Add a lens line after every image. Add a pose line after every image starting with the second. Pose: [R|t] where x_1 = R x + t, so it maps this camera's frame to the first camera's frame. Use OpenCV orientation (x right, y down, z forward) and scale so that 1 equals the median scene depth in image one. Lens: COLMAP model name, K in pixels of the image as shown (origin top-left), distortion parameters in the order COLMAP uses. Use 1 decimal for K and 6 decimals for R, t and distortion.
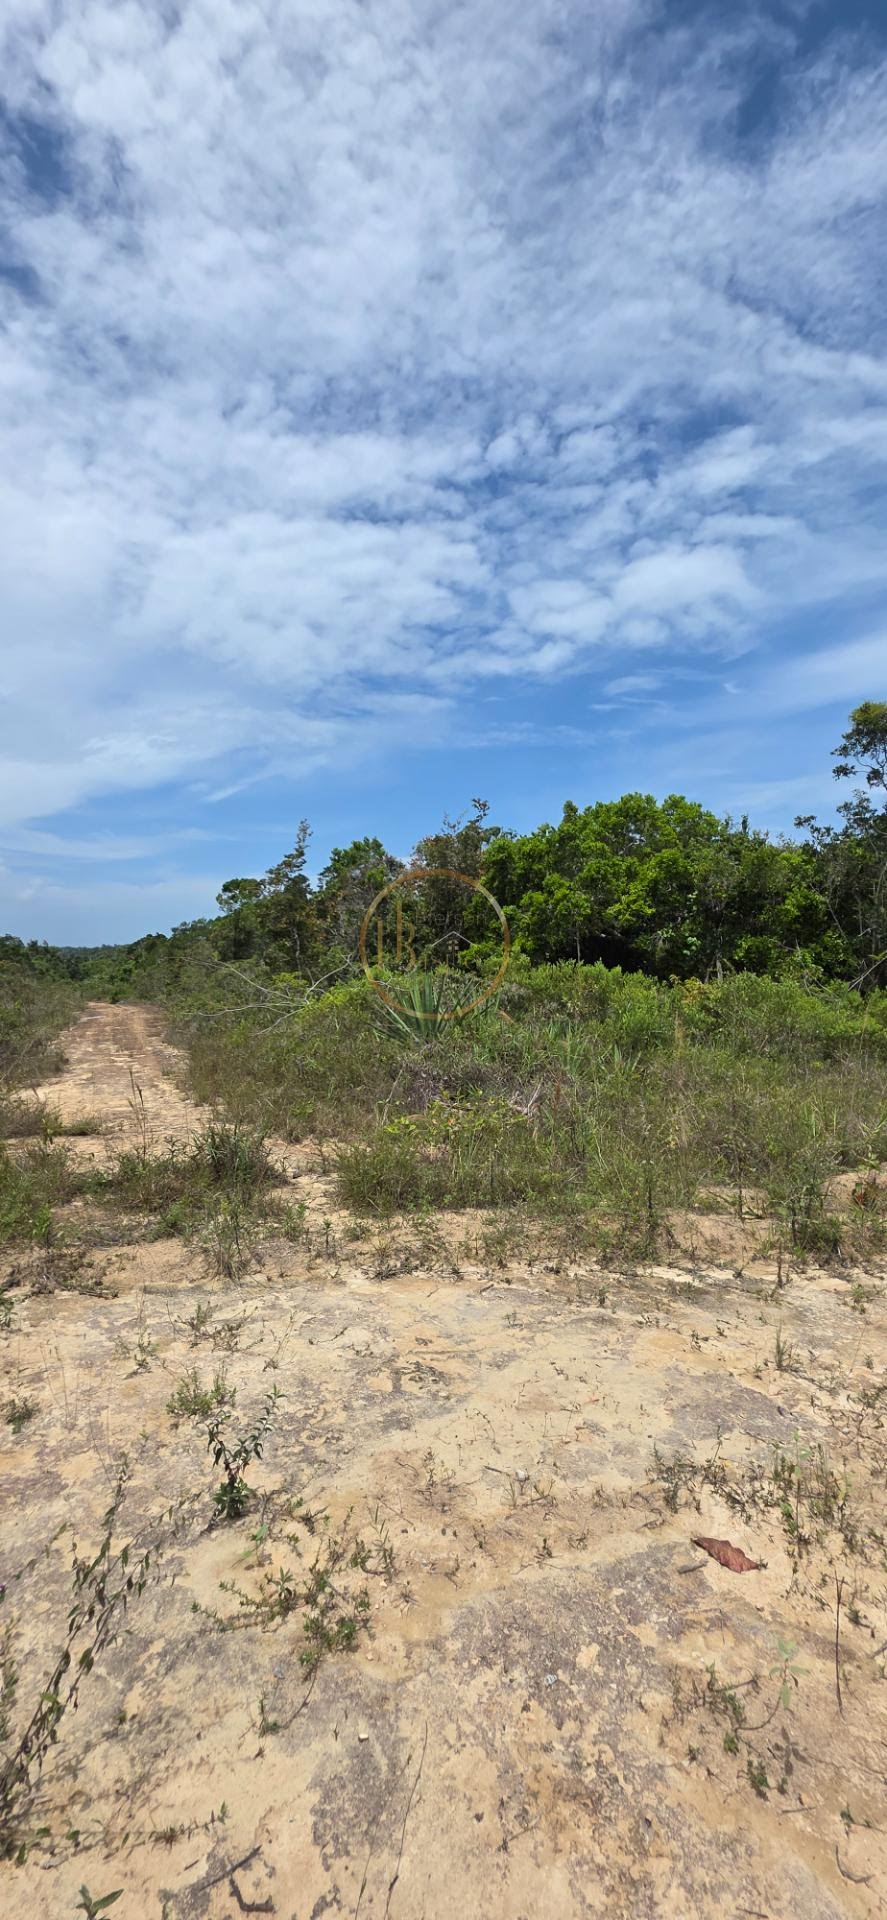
lens RADIAL K [[762.6, 0, 442.3], [0, 762.6, 951.2], [0, 0, 1]] dist [-0.001429, 0.000361]
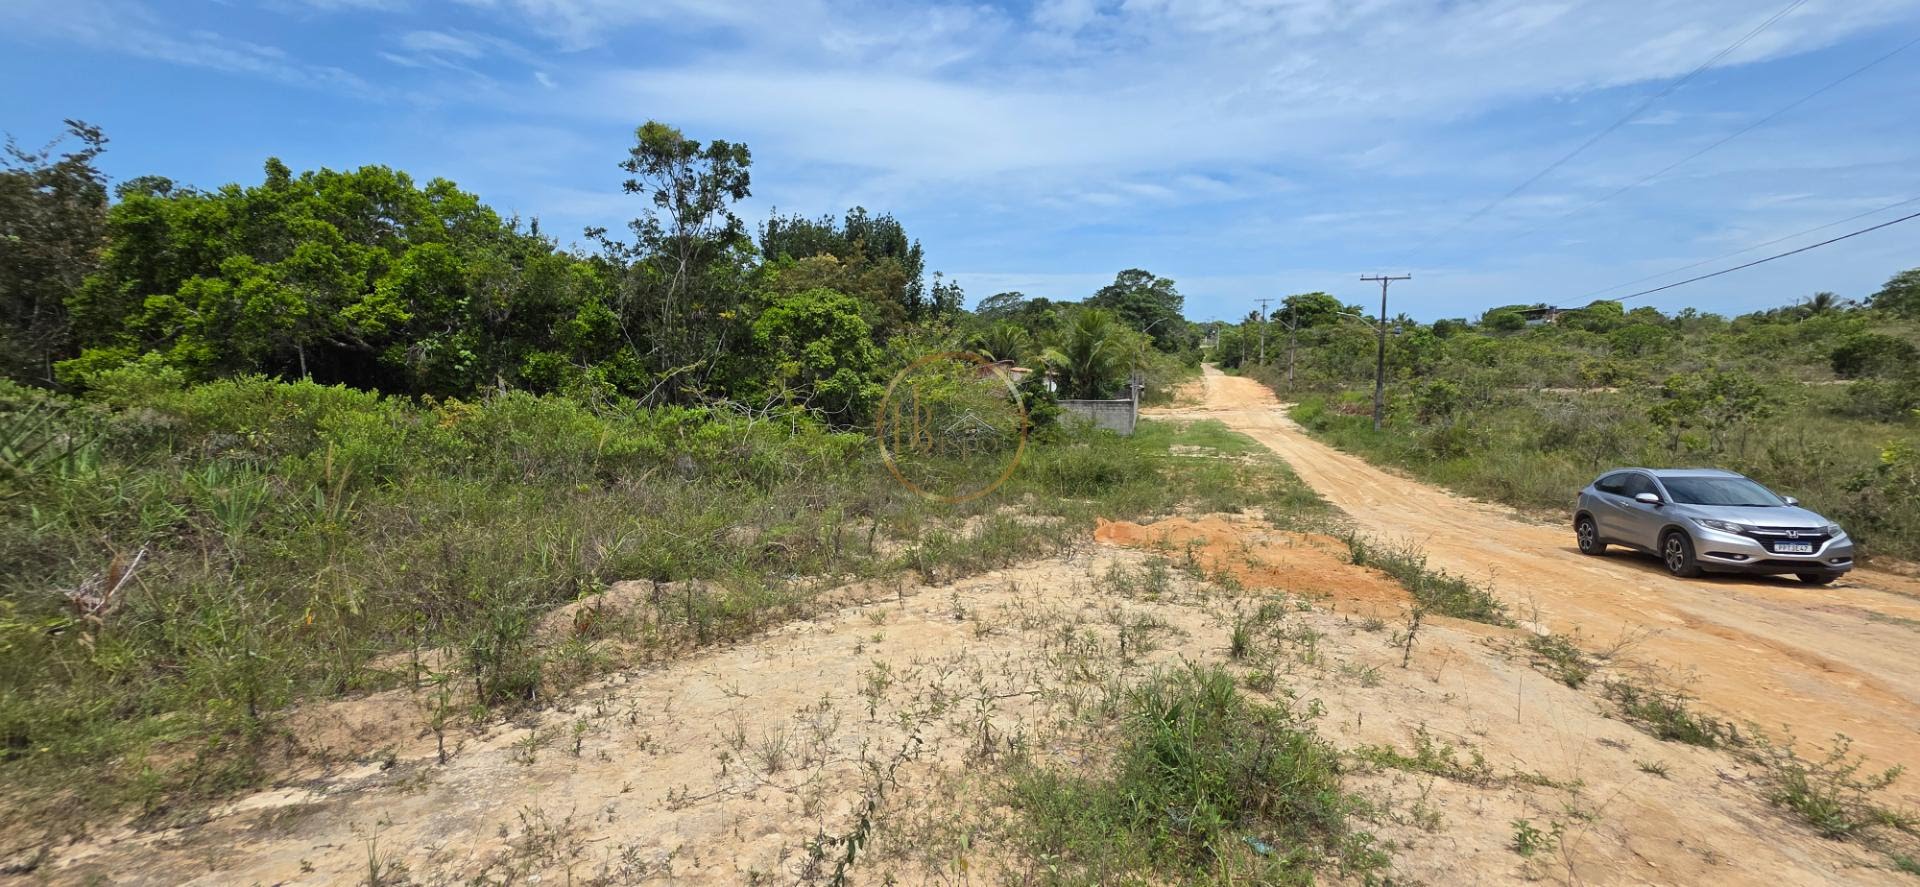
lens RADIAL K [[765.8, 0, 953.8], [0, 765.8, 443.6], [0, 0, 1]] dist [-0.001060, -0.000018]
pose [[0.665412, -0.055926, 0.744379, 0.143074], [-0.016031, 0.995889, 0.089152, 0.002167], [-0.746305, -0.071256, 0.661780, 0.027561]]
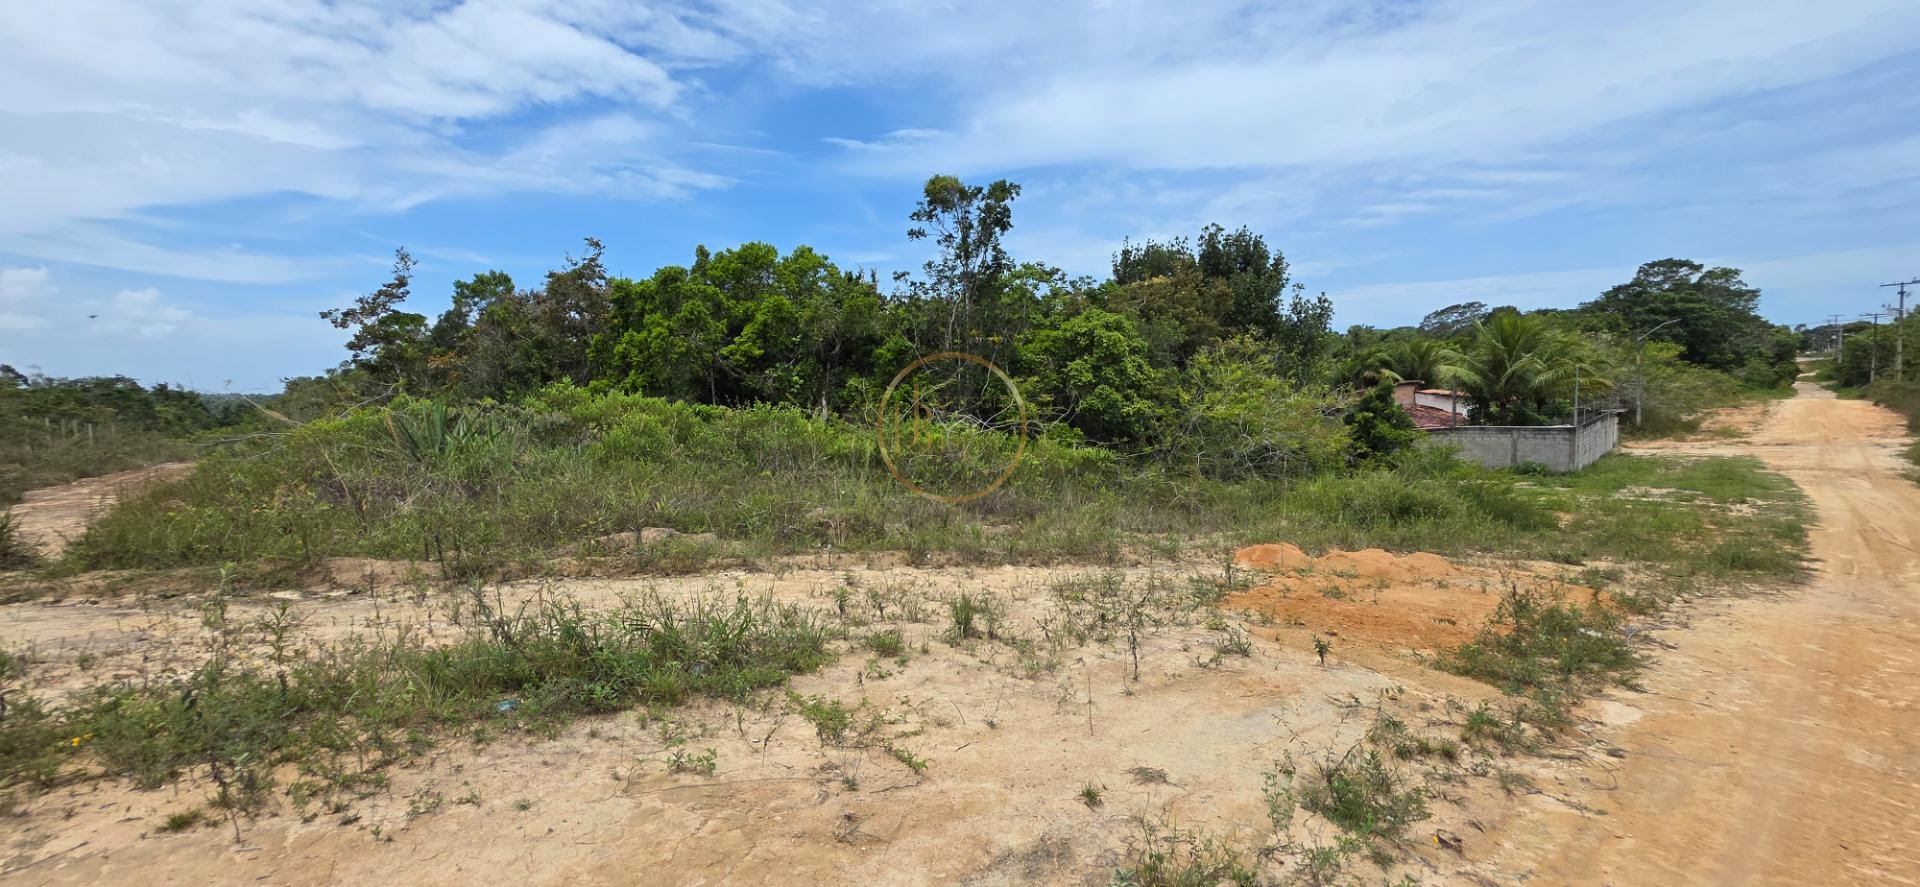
lens RADIAL K [[764.9, 0, 954.2], [0, 764.9, 441.8], [0, 0, 1]] dist [-0.000421, -0.000024]
pose [[0.957263, -0.009795, 0.289054, 0.714296], [-0.004792, 0.998752, 0.049714, 0.062757], [-0.289180, -0.048975, 0.956021, -0.402405]]
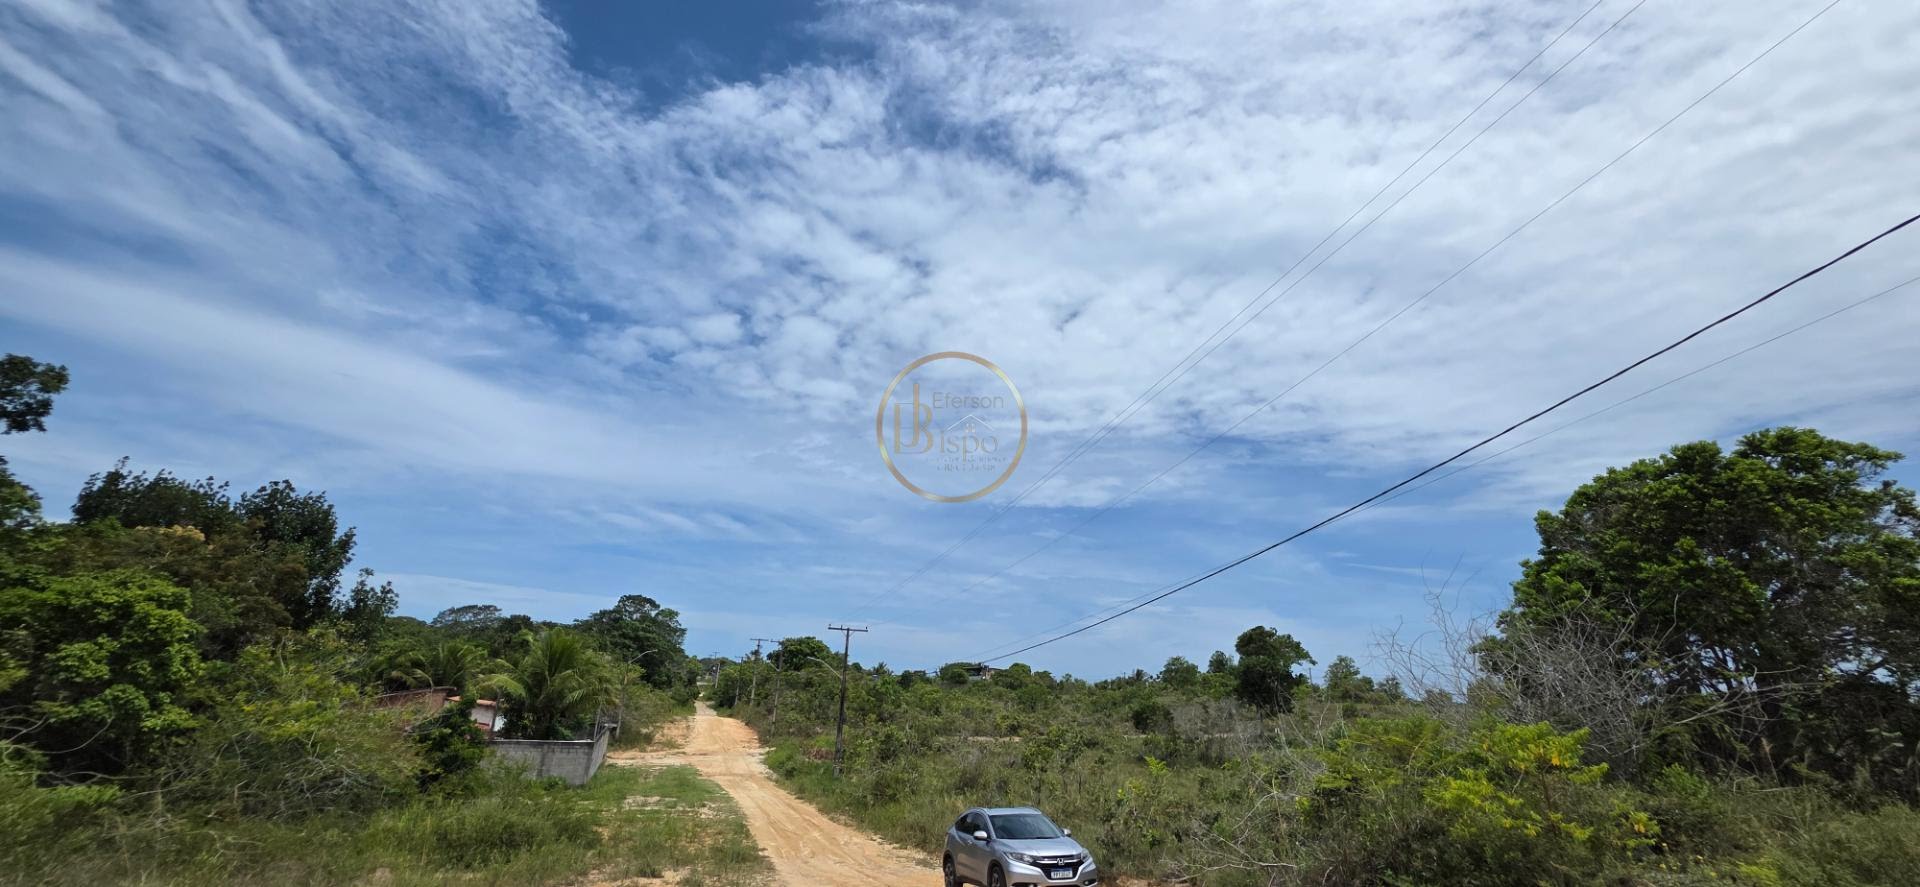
lens RADIAL K [[762.6, 0, 960.0], [0, 762.6, 443.5], [0, 0, 1]] dist [-0.001429, 0.000361]
pose [[0.107757, 0.356548, 0.928042, 0.173830], [-0.046489, 0.934263, -0.353540, -0.005184], [-0.993090, -0.005048, 0.117250, -0.193522]]
